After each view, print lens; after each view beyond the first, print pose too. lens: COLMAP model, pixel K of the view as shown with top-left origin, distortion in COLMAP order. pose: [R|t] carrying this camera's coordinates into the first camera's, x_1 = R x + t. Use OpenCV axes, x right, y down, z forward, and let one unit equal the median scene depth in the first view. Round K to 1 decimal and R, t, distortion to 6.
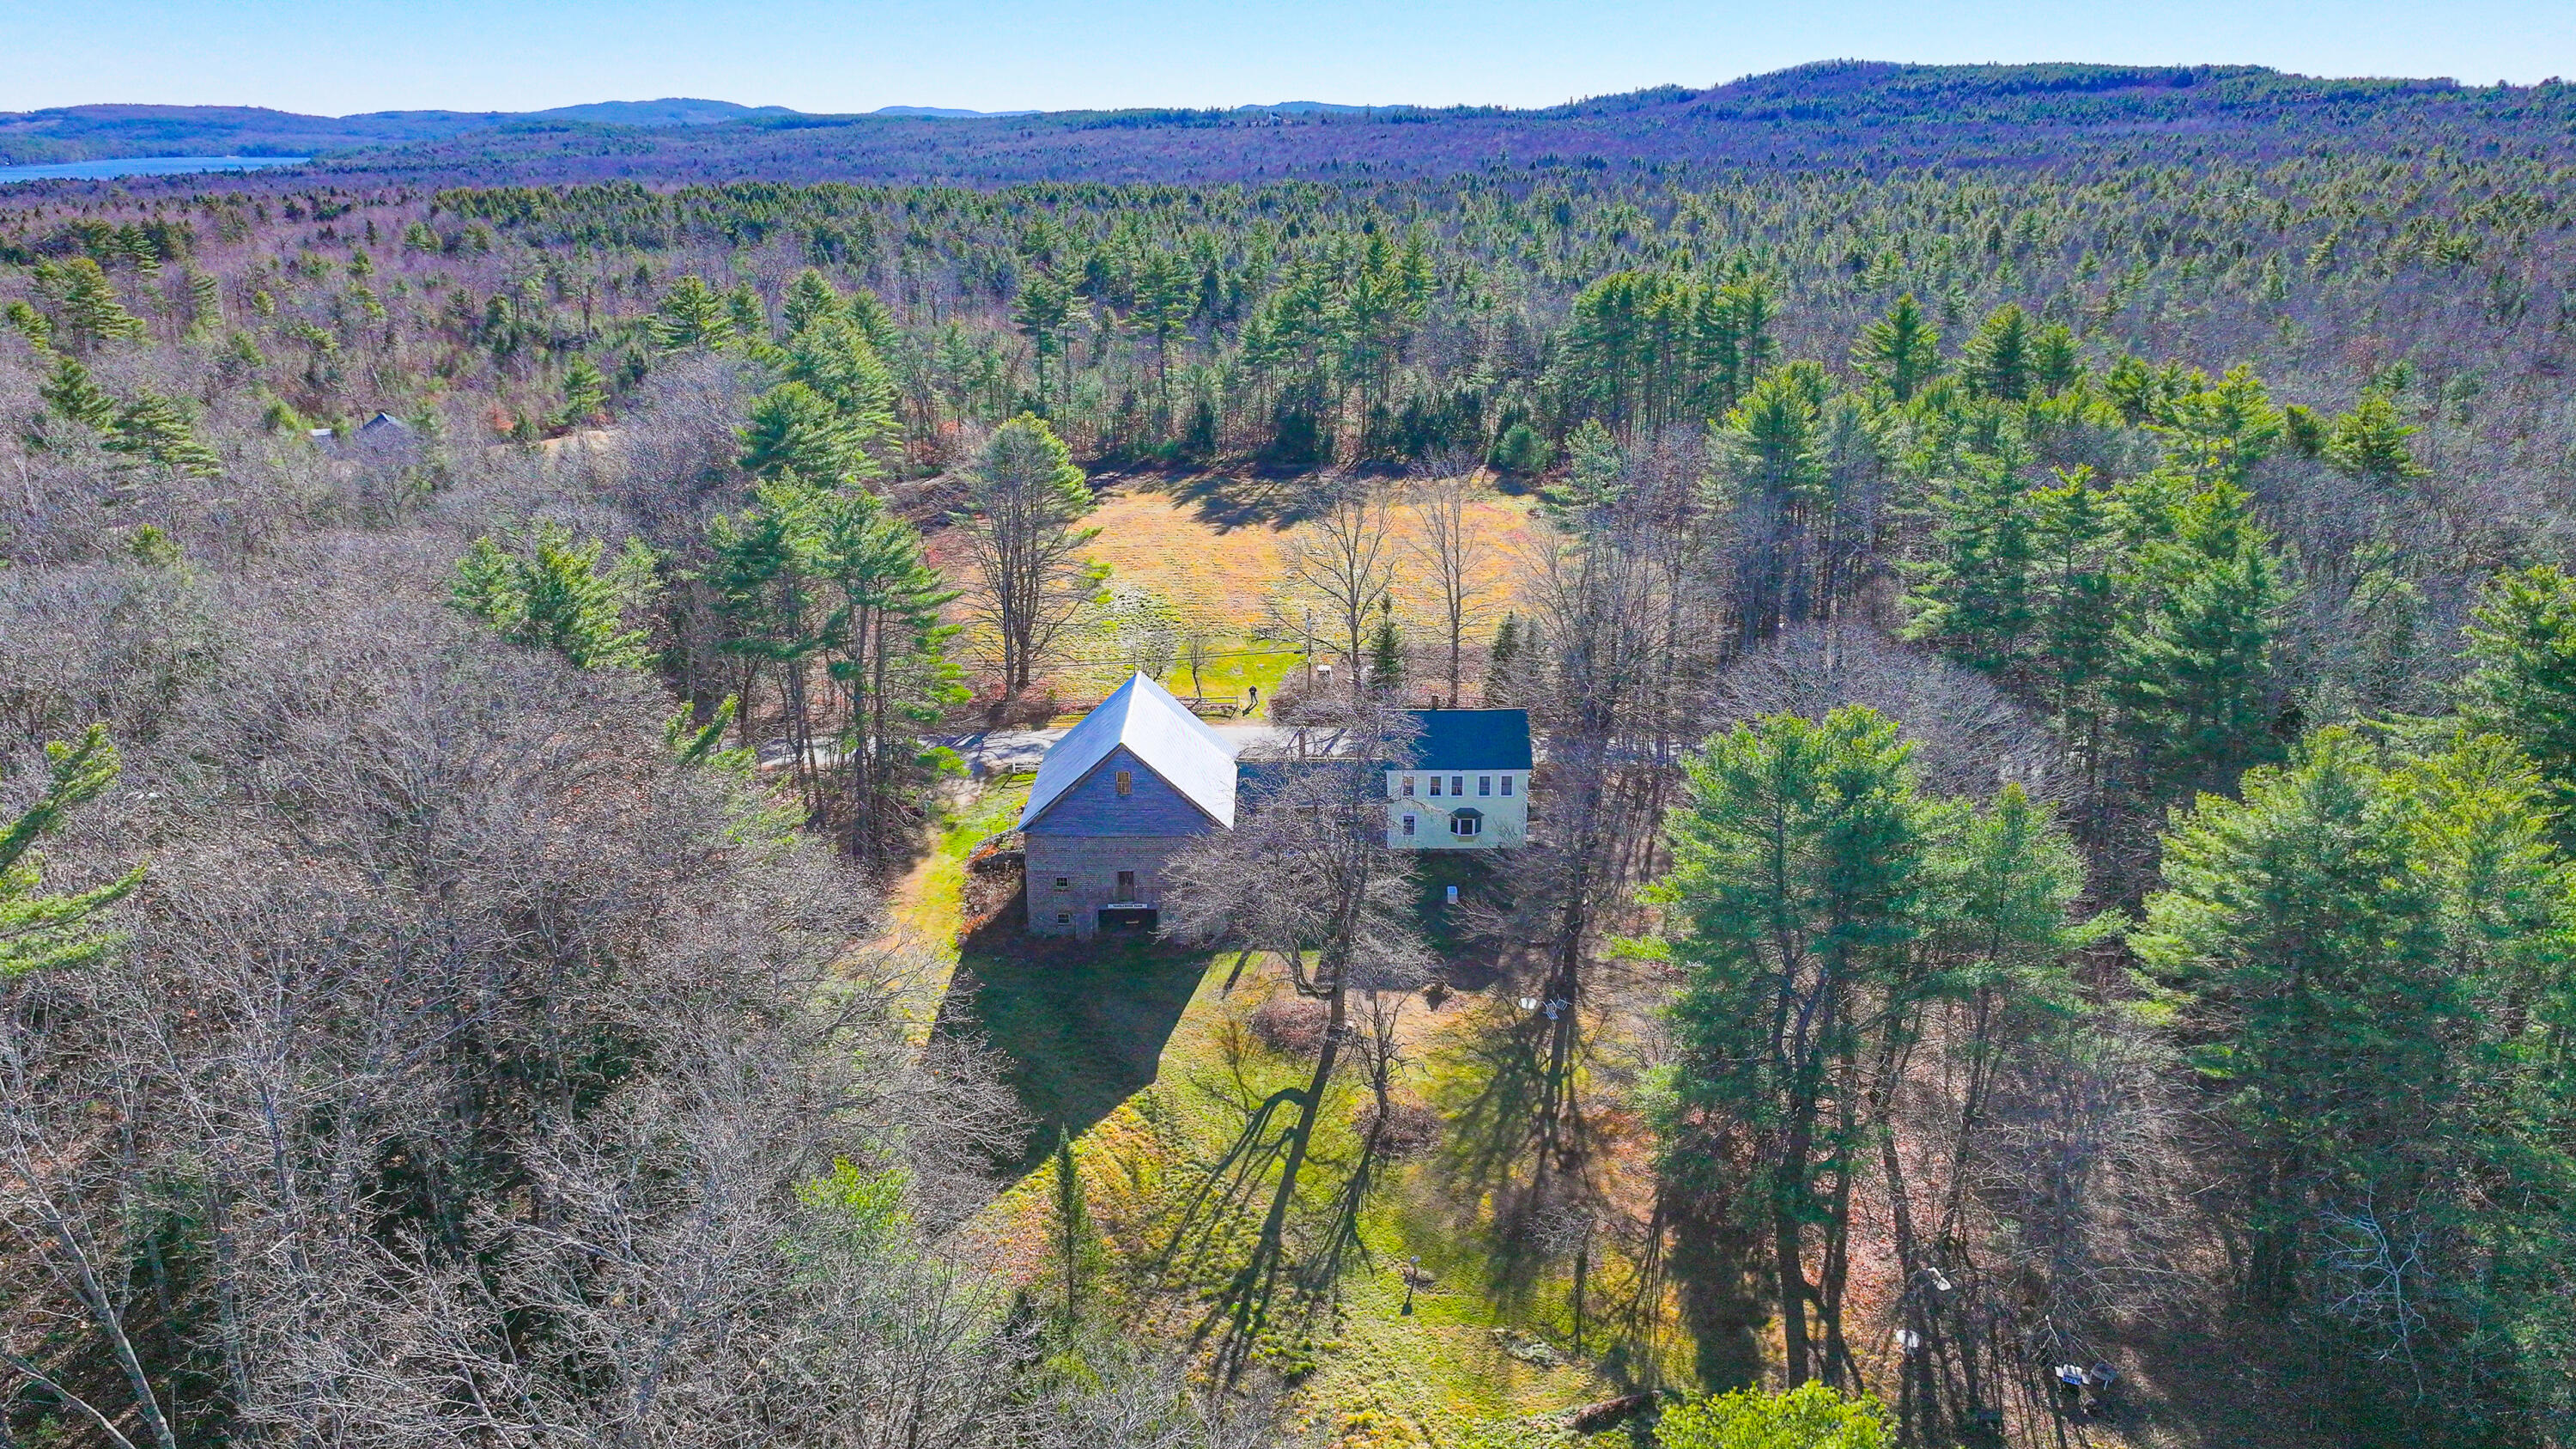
lens RADIAL K [[1818.7, 0, 1300.2], [0, 1818.7, 717.9], [0, 0, 1]] dist [0.008300, -0.000070]
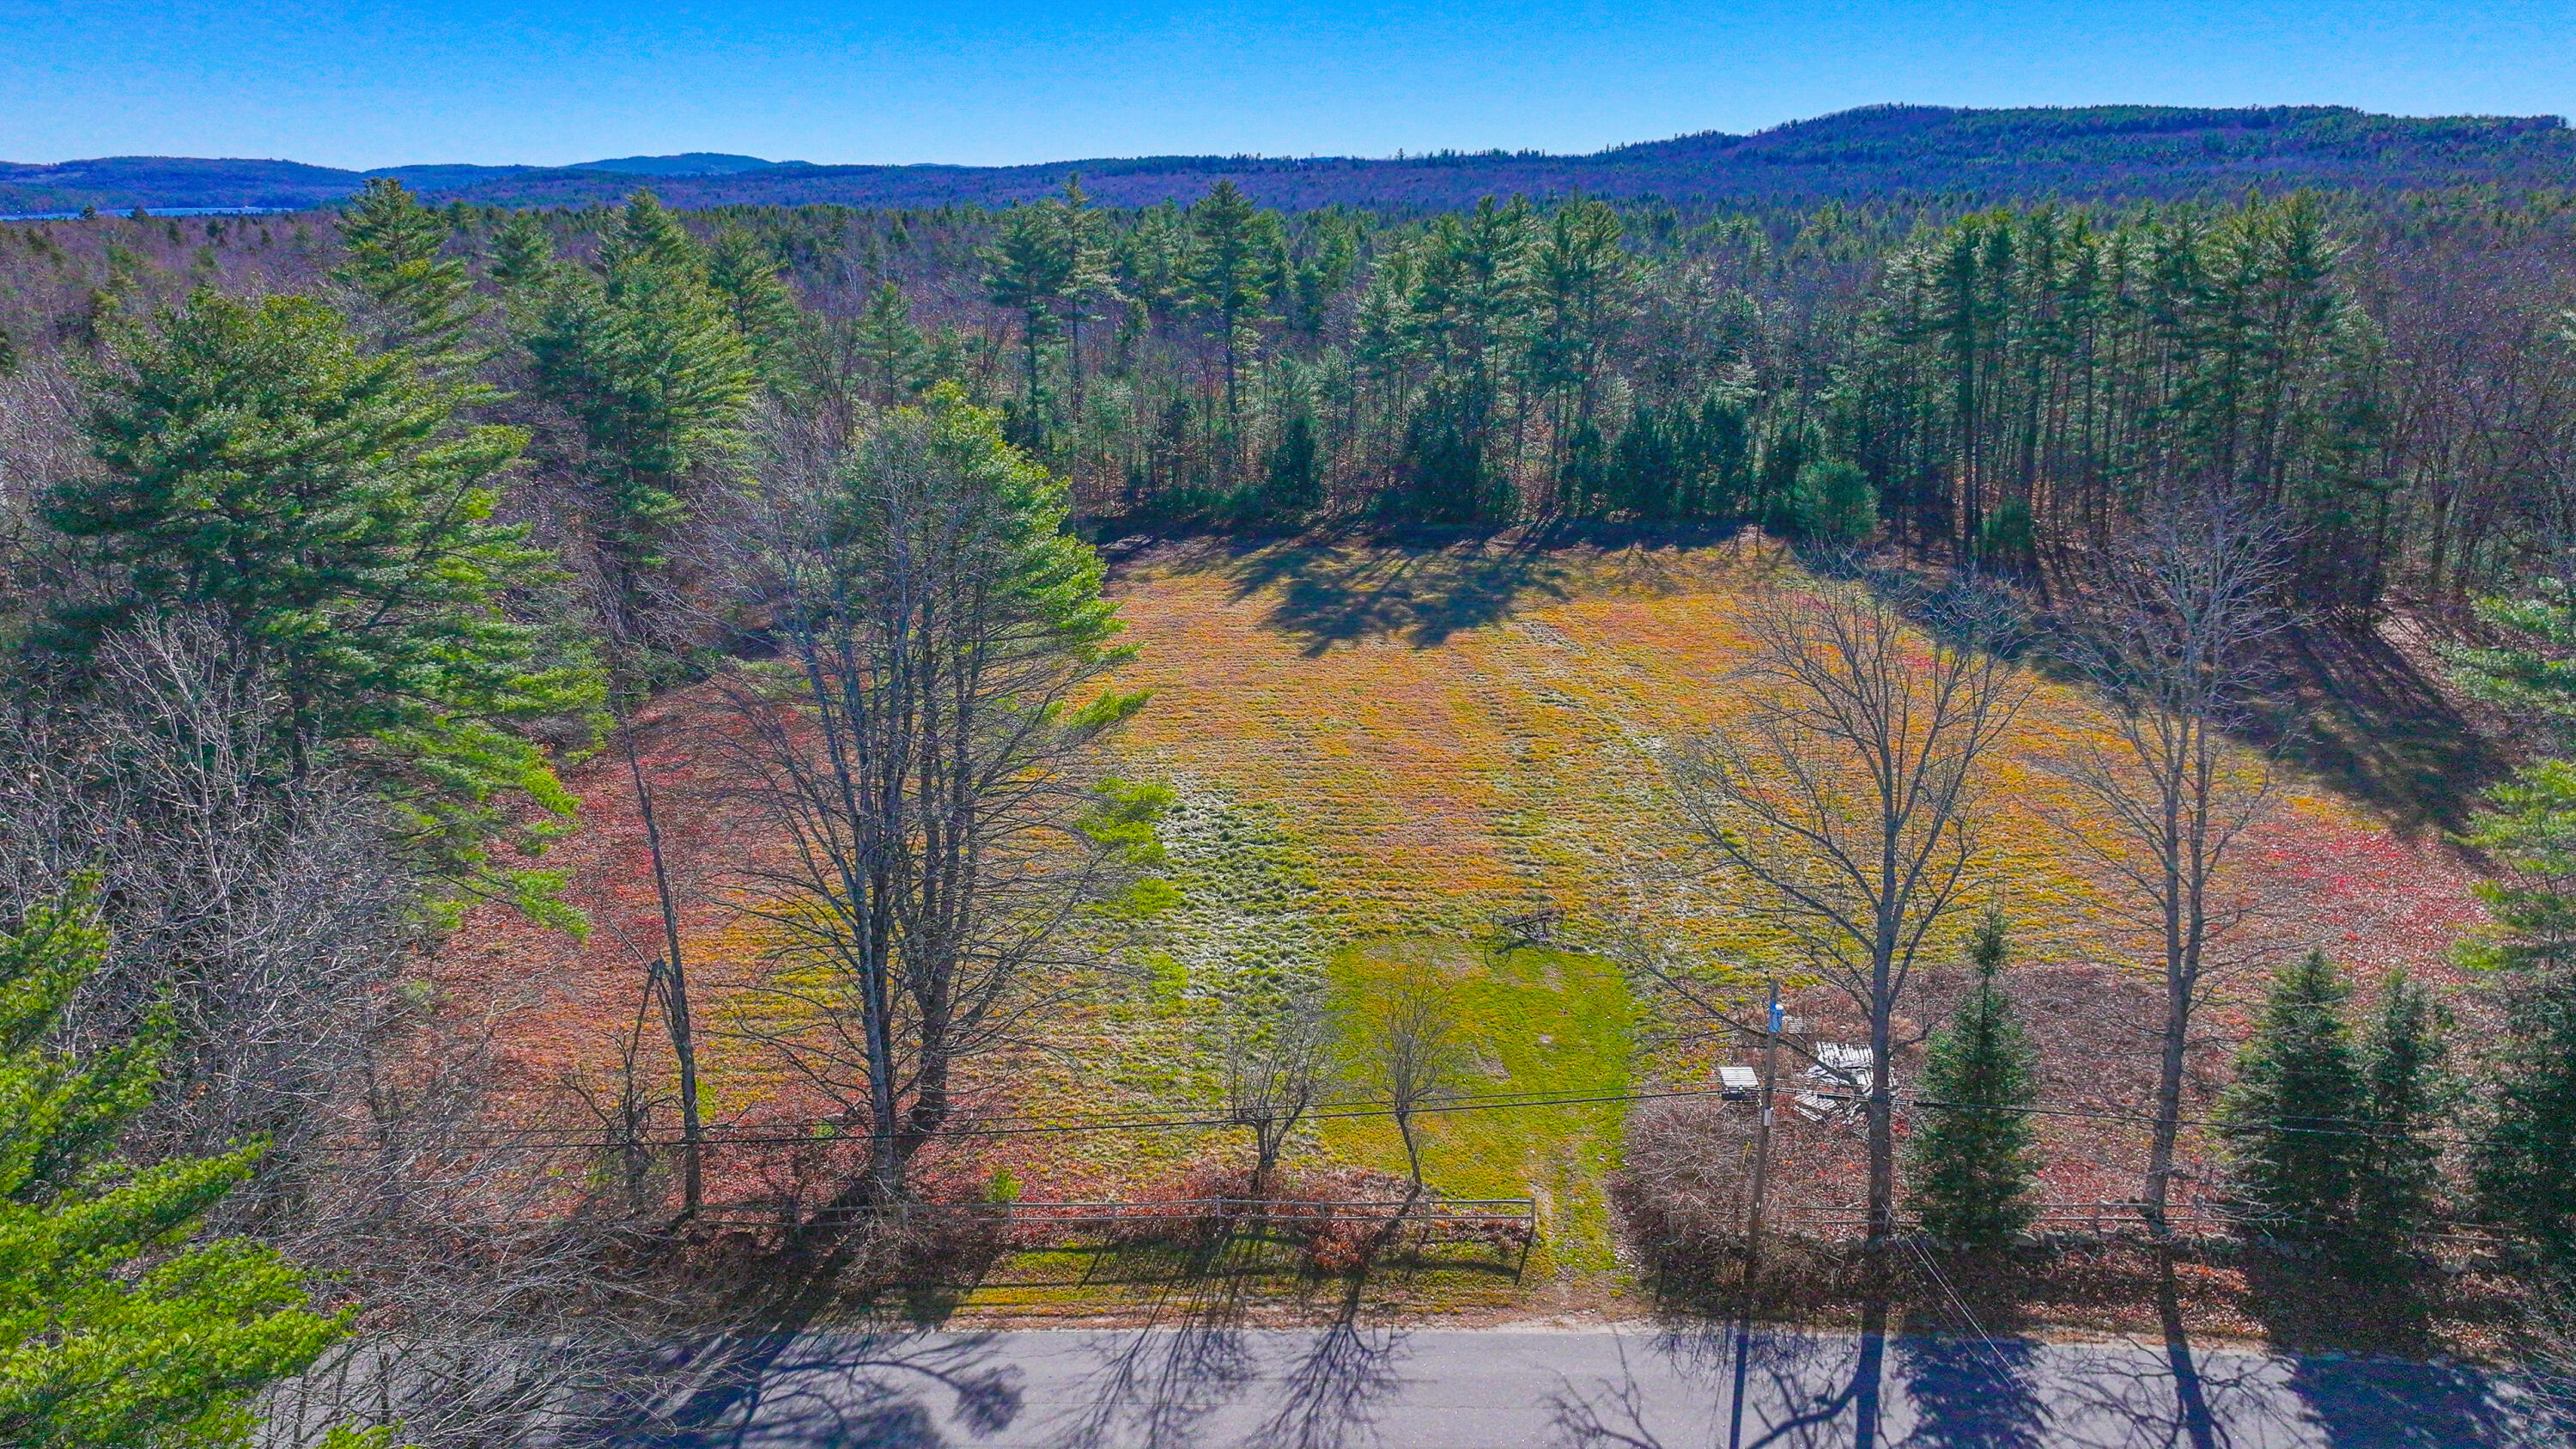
lens RADIAL K [[1818.7, 0, 1300.2], [0, 1818.7, 717.9], [0, 0, 1]] dist [0.008300, -0.000070]
pose [[0.999938, 0.004823, -0.009989, -0.043502], [-0.005118, 0.999544, -0.029744, -0.053649], [0.009841, 0.029794, 0.999508, 0.375491]]
